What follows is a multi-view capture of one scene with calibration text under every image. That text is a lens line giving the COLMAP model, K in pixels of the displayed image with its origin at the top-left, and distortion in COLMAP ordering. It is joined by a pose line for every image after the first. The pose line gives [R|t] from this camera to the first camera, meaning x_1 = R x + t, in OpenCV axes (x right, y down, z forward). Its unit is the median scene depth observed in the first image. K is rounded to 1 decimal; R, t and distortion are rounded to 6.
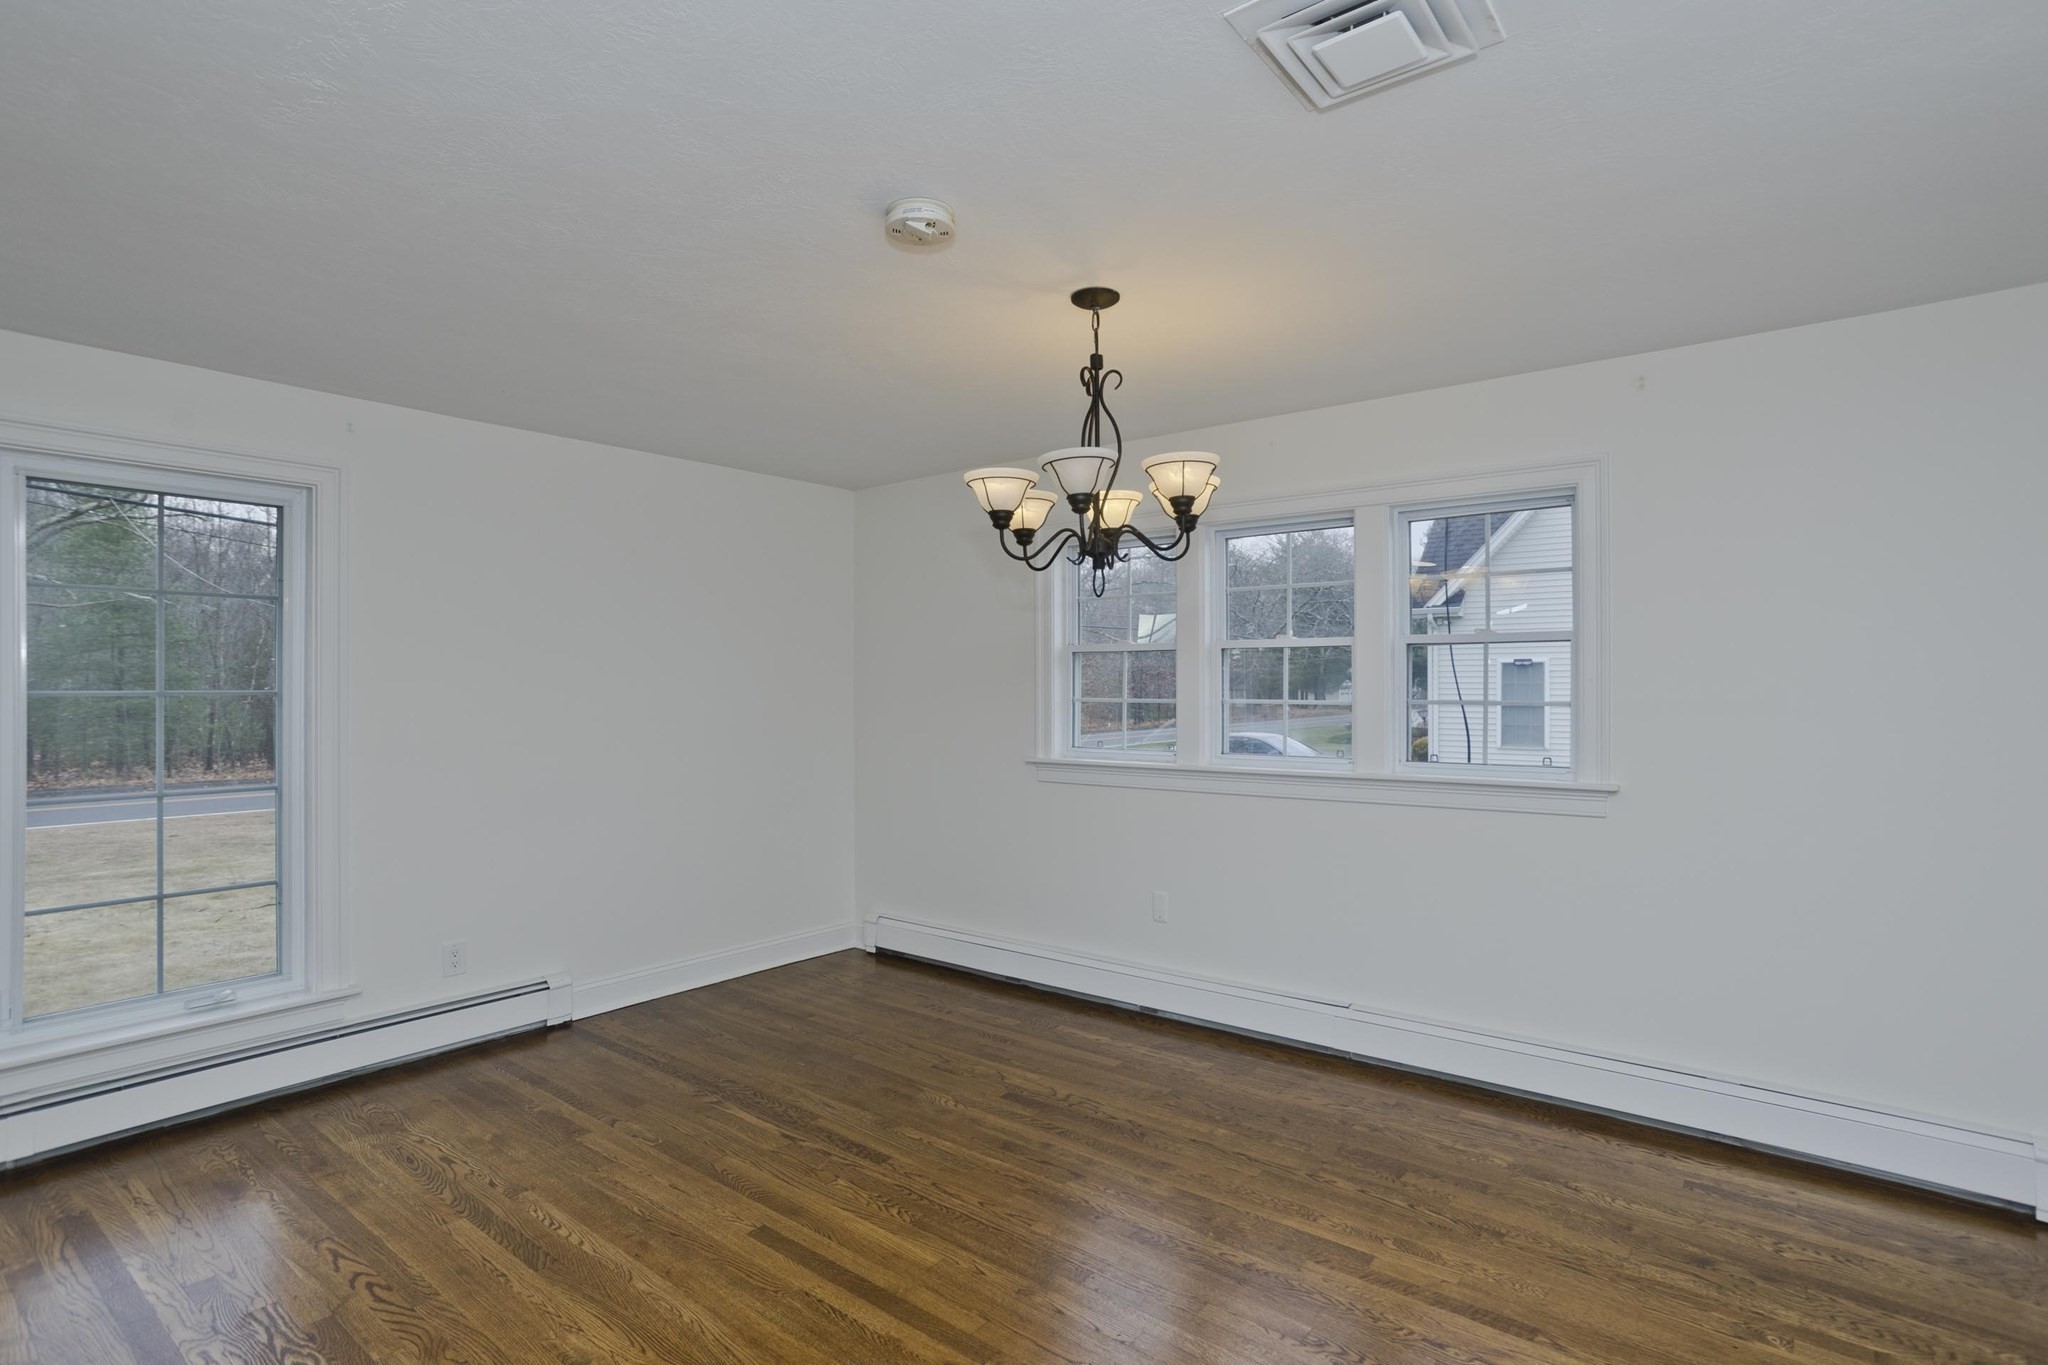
lens RADIAL K [[1007.2, 0, 1046.0], [0, 1007.2, 675.0], [0, 0, 1]] dist [-0.053964, 0.030406]
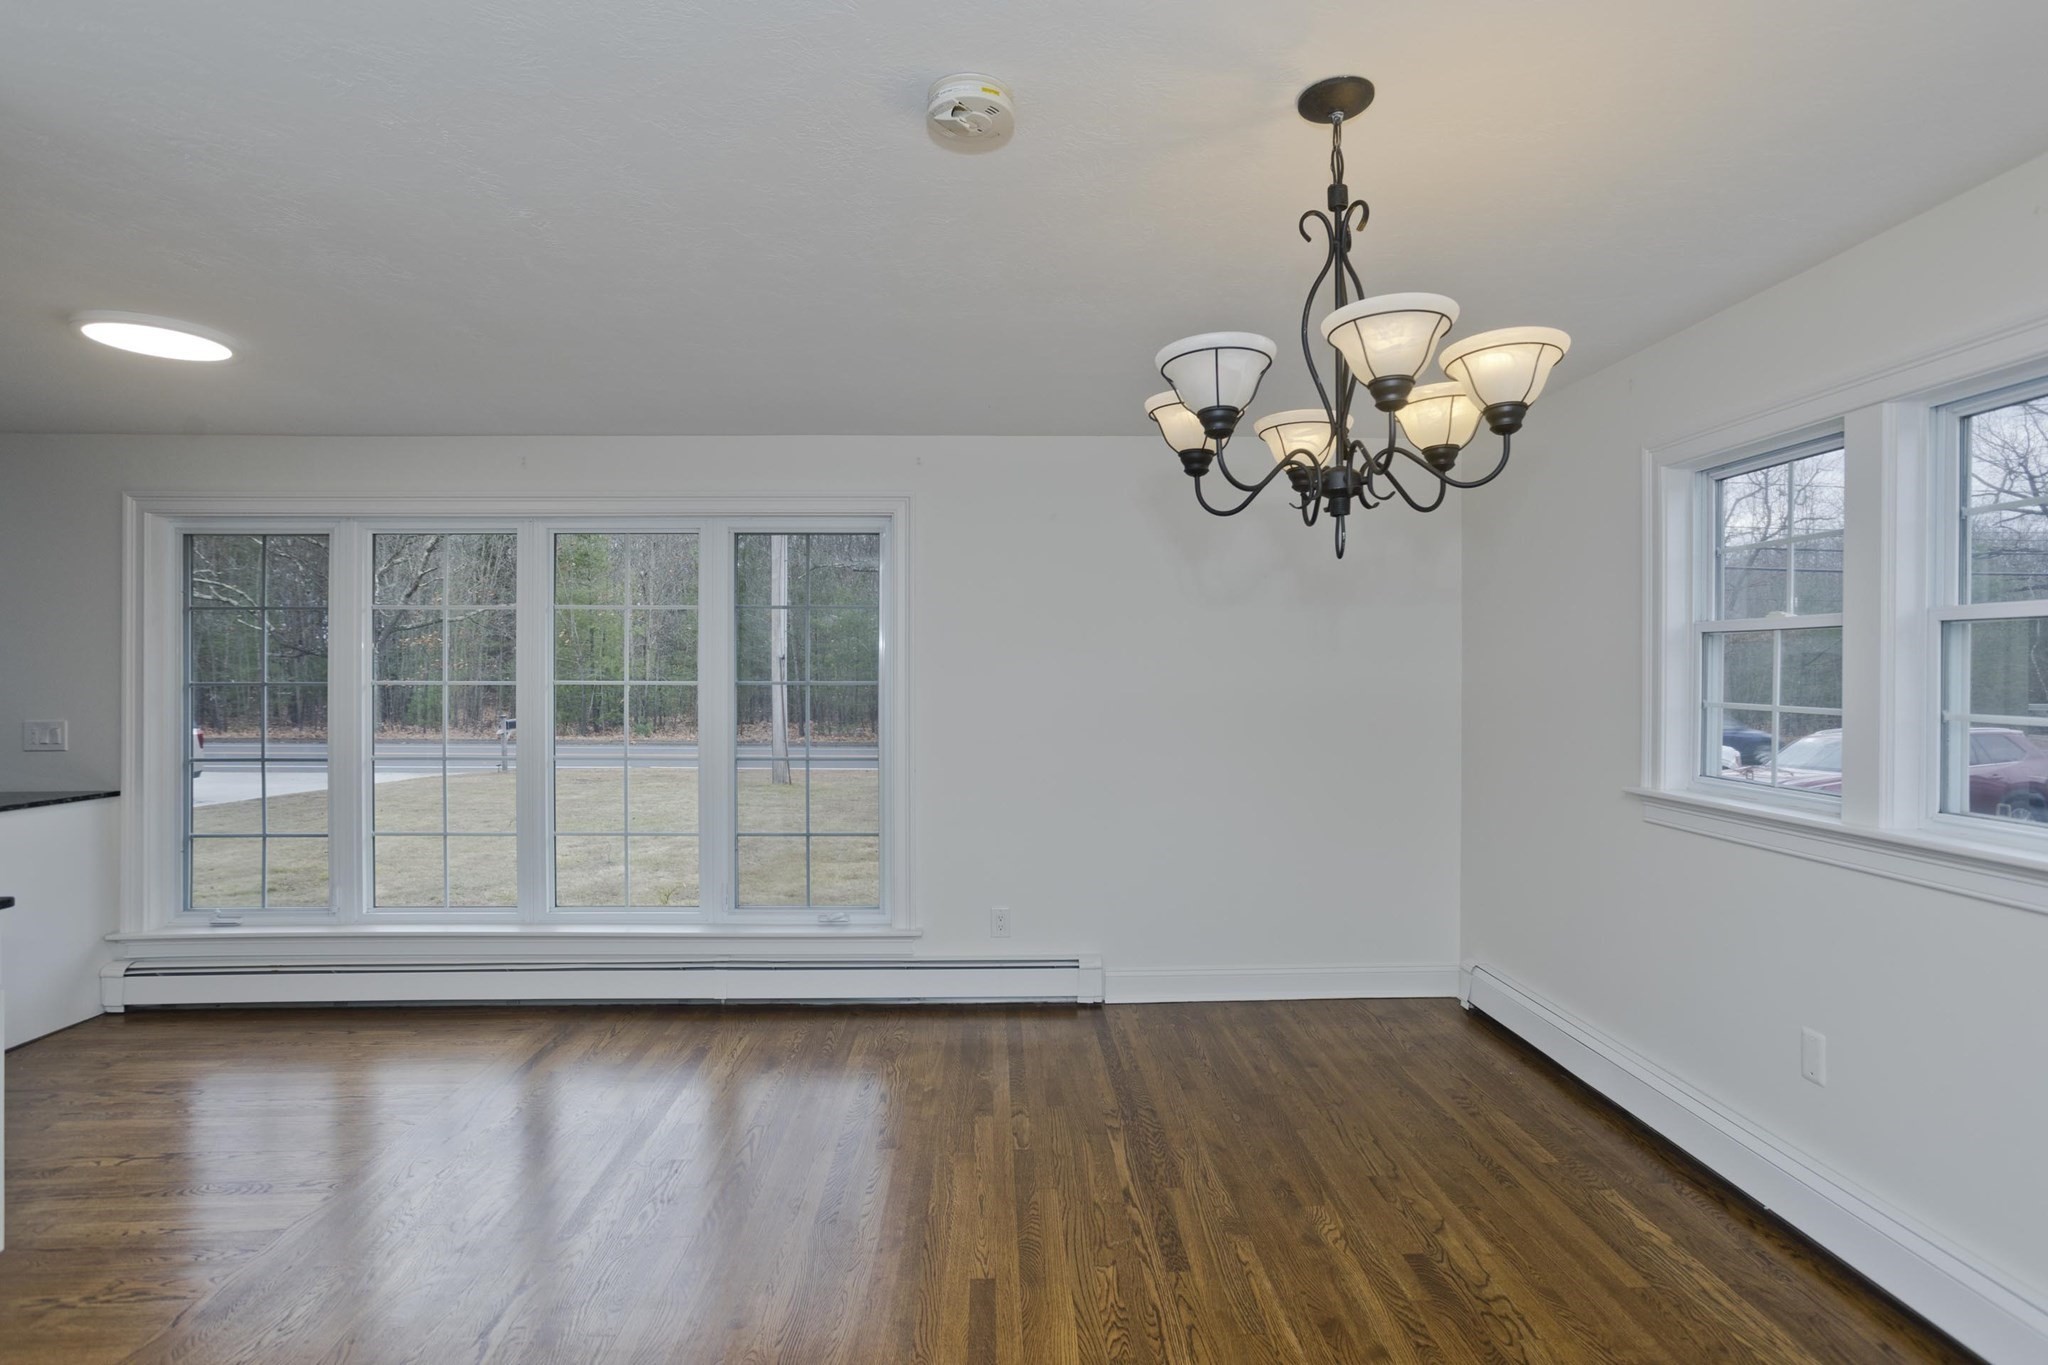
lens RADIAL K [[997.6, 0, 1026.2], [0, 997.6, 668.6], [0, 0, 1]] dist [-0.053874, 0.028199]
pose [[0.642354, -0.000009, -0.766408, 0.321422], [0.006174, 0.999968, 0.005163, -0.007735], [0.766383, -0.008048, 0.642333, 0.338132]]
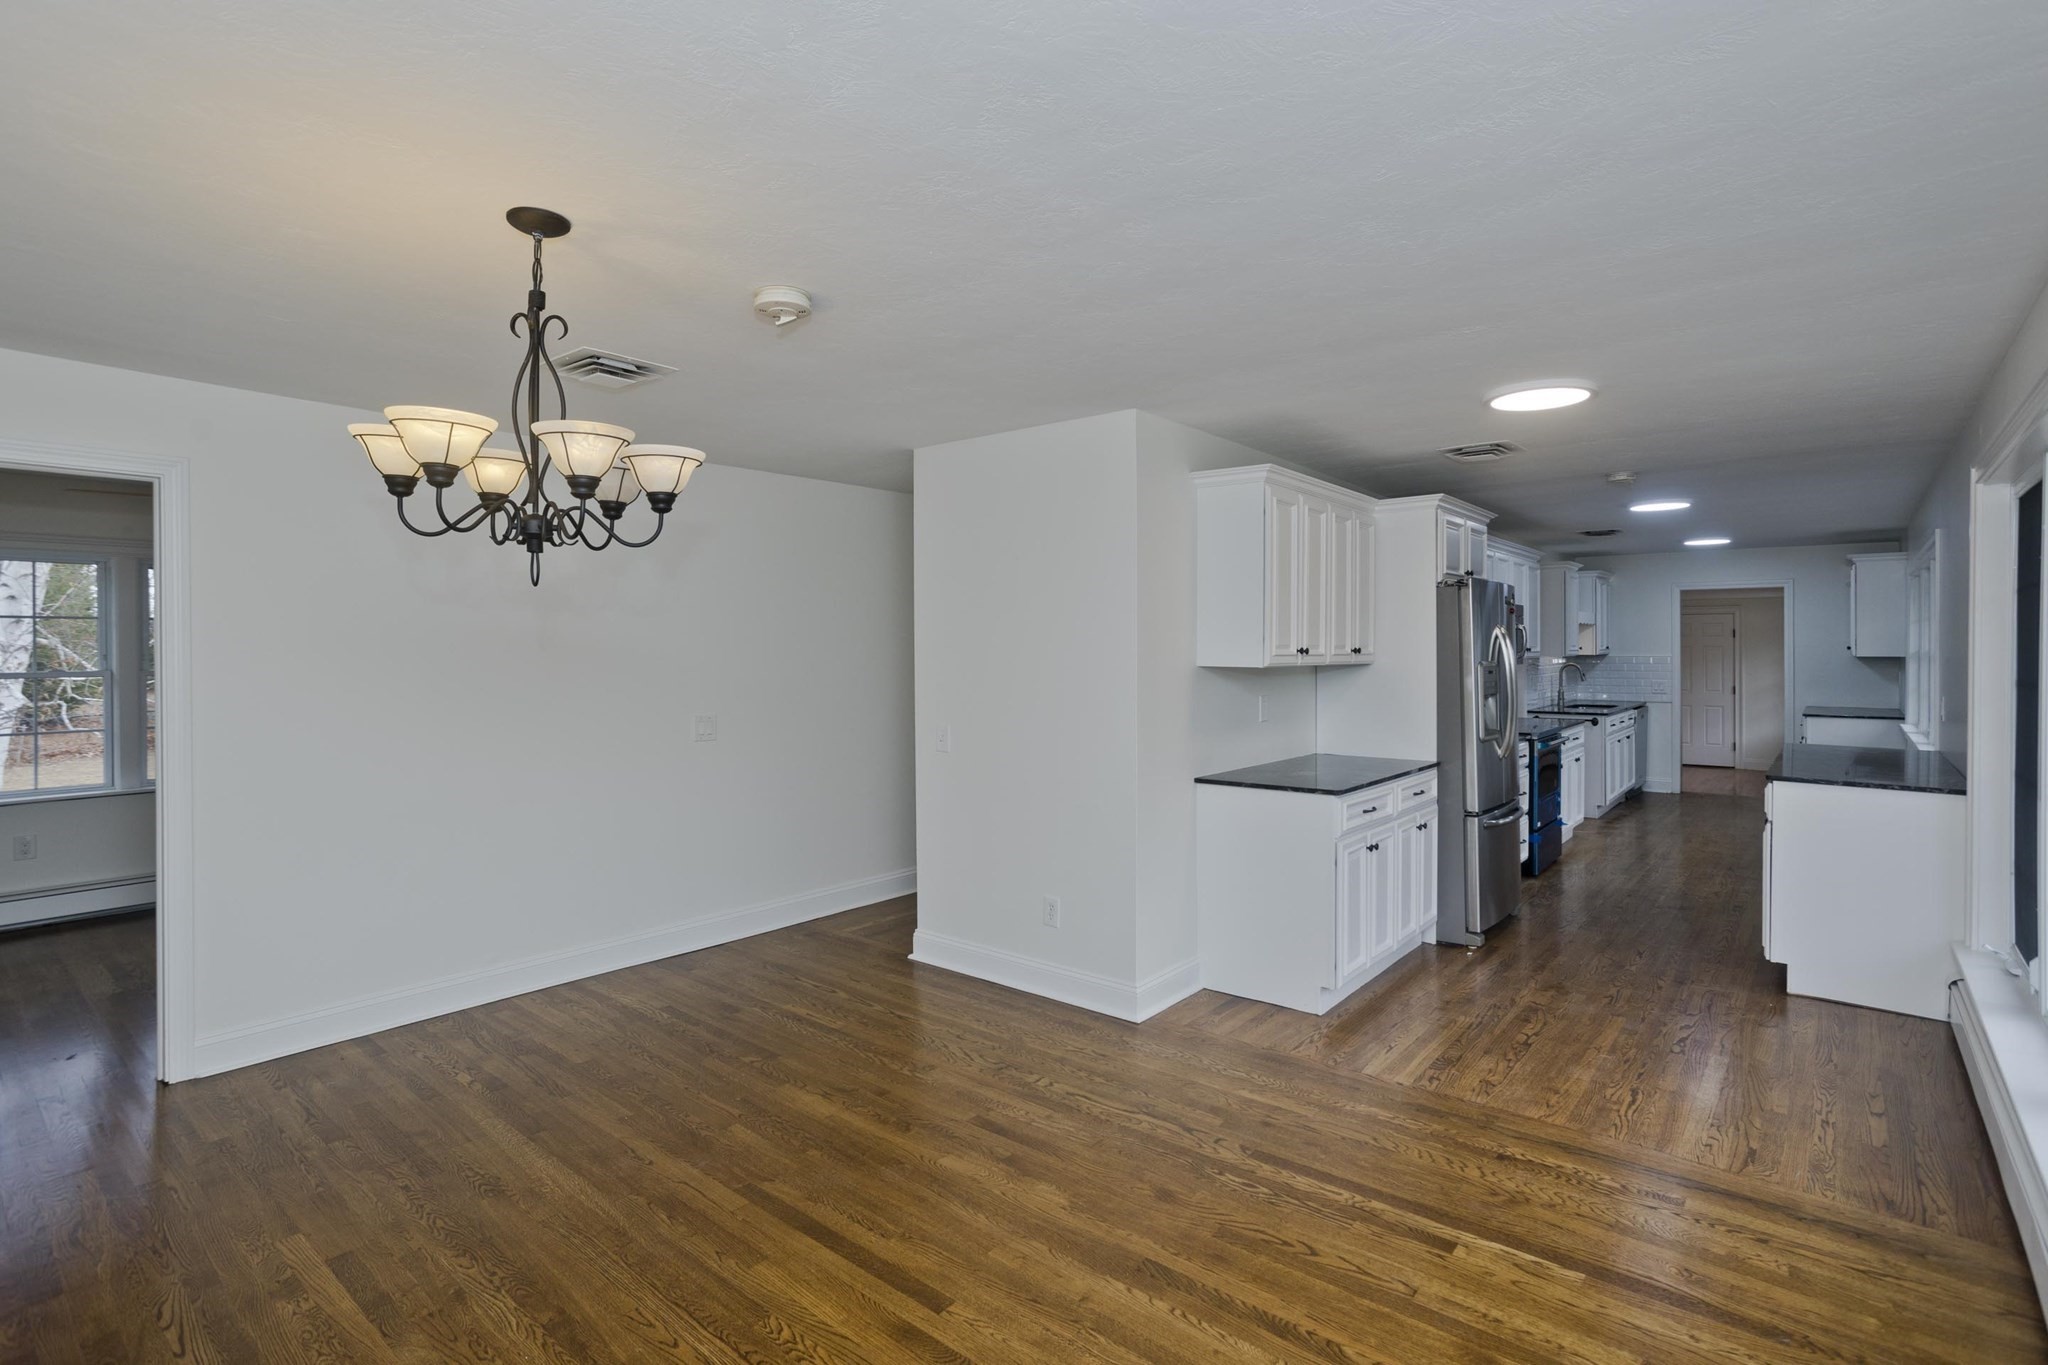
lens RADIAL K [[998.0, 0, 1051.2], [0, 998.0, 653.3], [0, 0, 1]] dist [-0.052600, 0.028437]
pose [[-0.999869, 0.002527, 0.015990, -0.301501], [0.002603, 0.999985, 0.004733, -0.023652], [-0.015978, 0.004774, -0.999861, 1.403840]]
